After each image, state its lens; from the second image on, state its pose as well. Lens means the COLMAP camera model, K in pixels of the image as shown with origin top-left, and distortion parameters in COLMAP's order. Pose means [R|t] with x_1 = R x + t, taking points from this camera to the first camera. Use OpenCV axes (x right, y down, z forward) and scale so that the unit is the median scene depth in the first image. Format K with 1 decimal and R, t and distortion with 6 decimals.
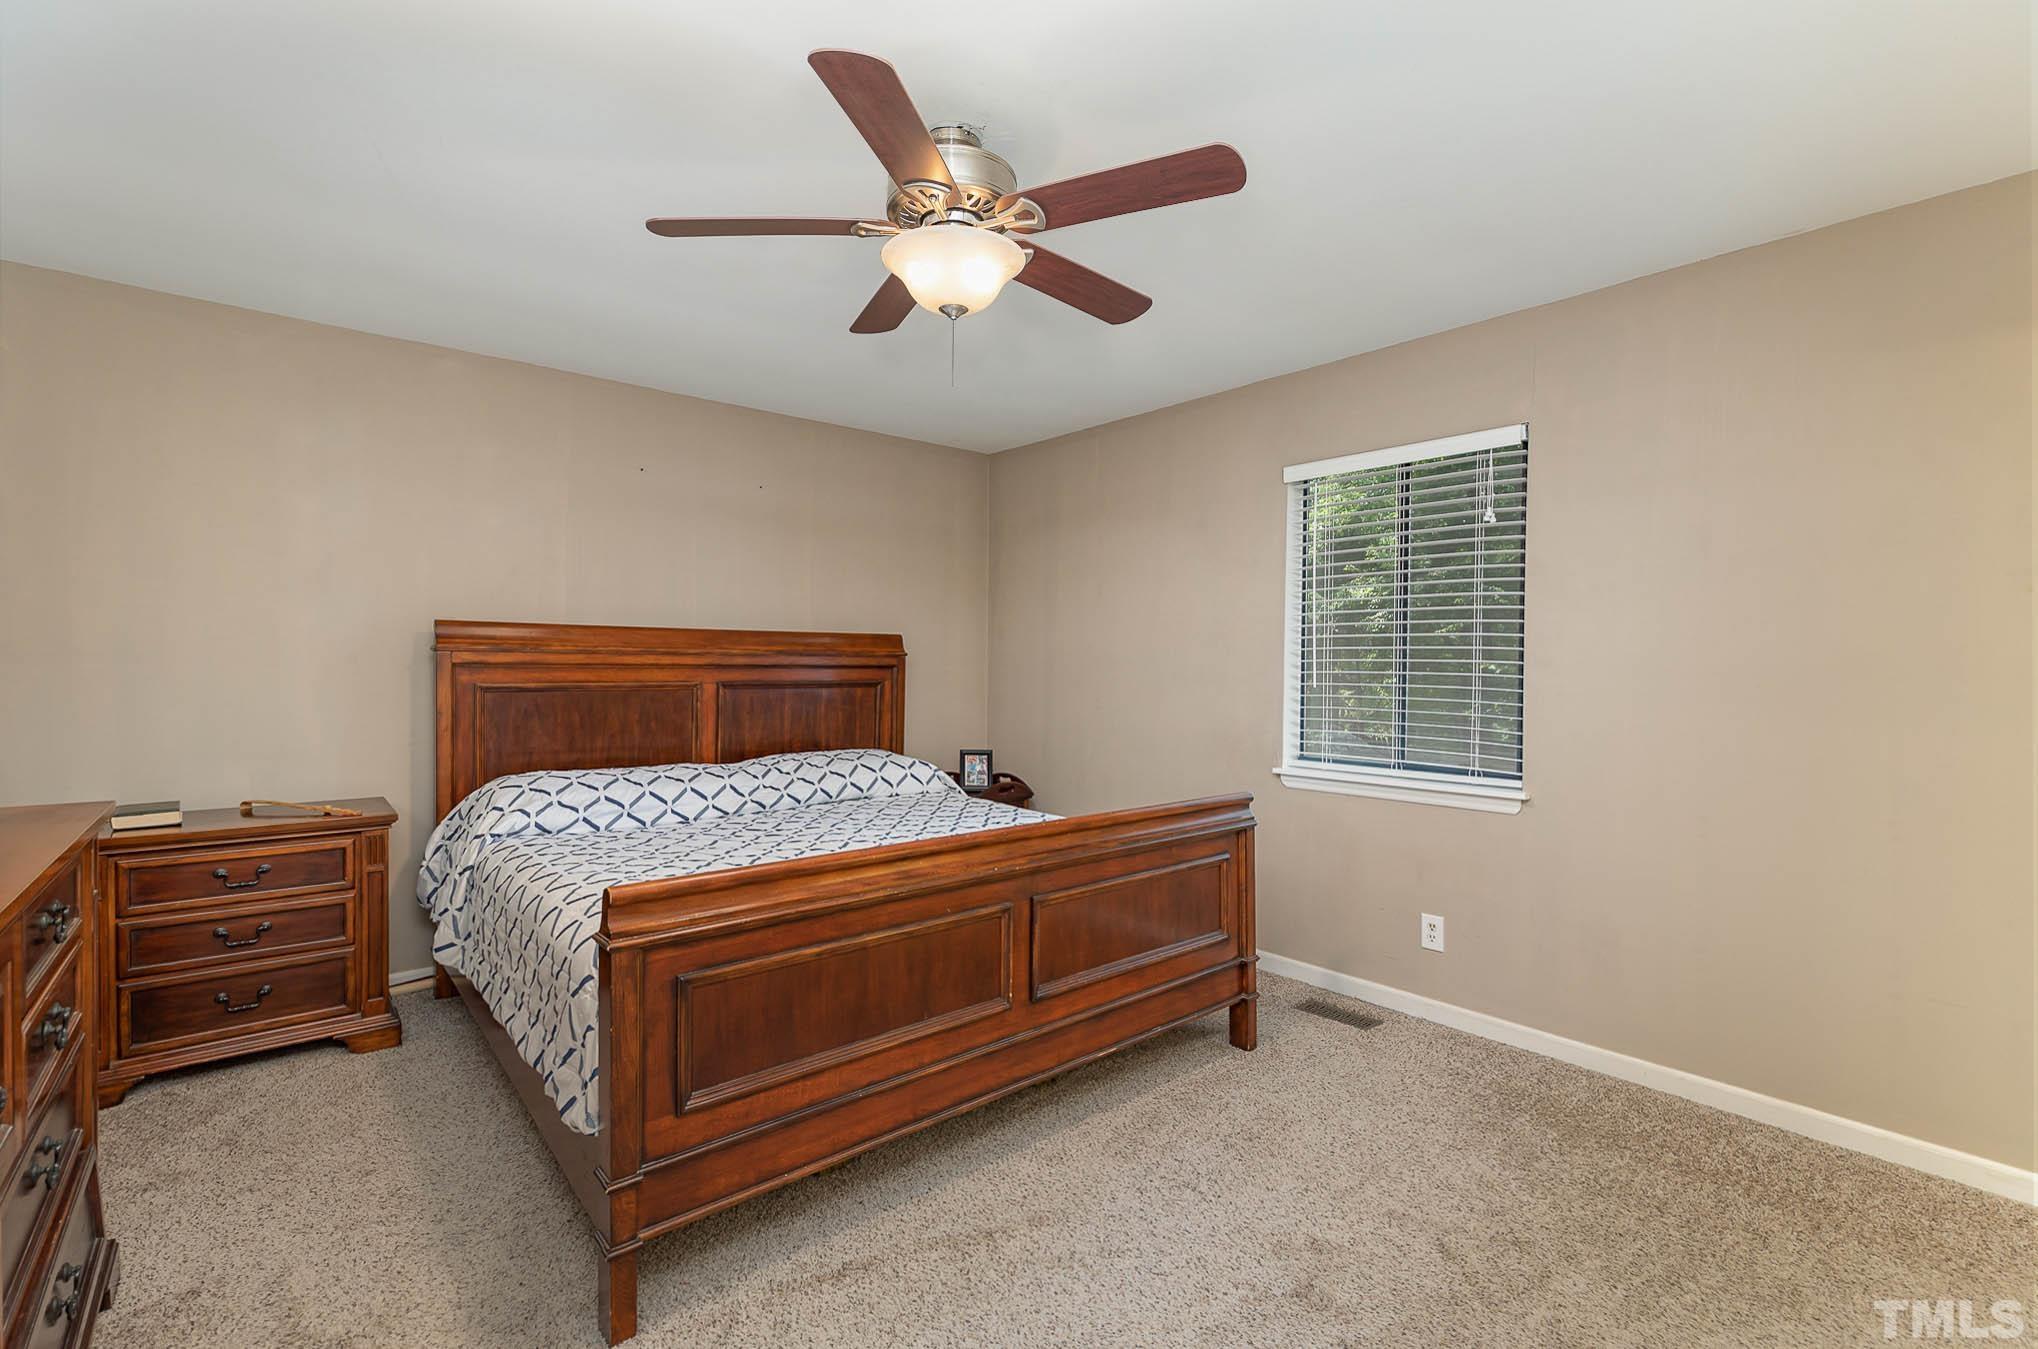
lens RADIAL K [[921.8, 0, 1019.0], [0, 921.8, 674.5], [0, 0, 1]] dist [0.000968, 0.000171]
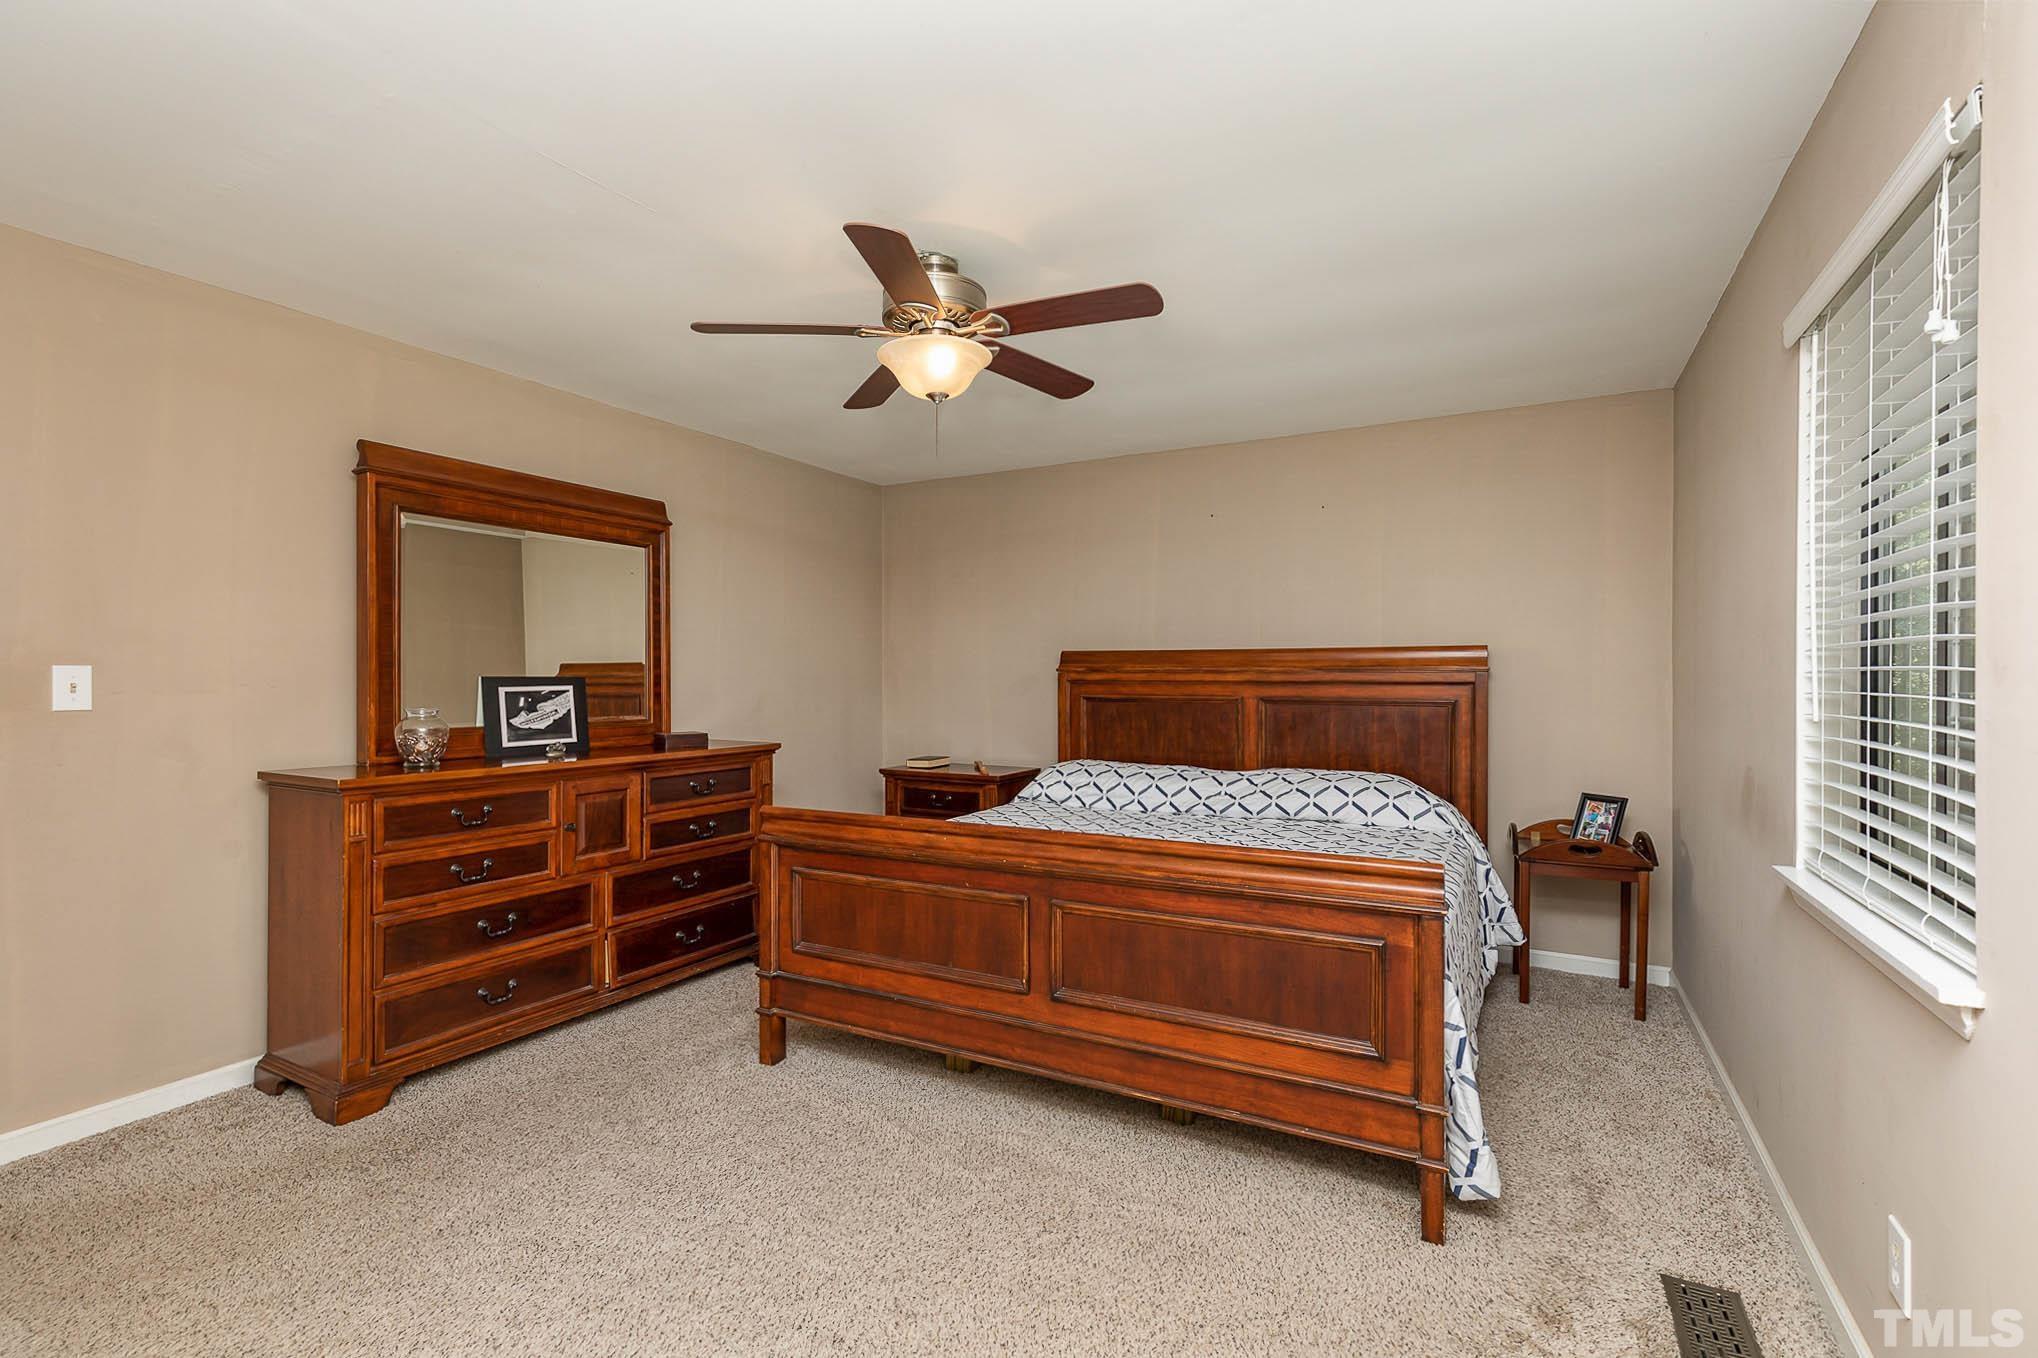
lens RADIAL K [[911.0, 0, 1015.4], [0, 911.0, 676.6], [0, 0, 1]] dist [0.004884, 0.000264]
pose [[0.377447, -0.005562, -0.926014, 0.632563], [-0.014893, 0.999816, -0.012076, 0.001145], [0.925911, 0.018349, 0.377295, 0.373084]]
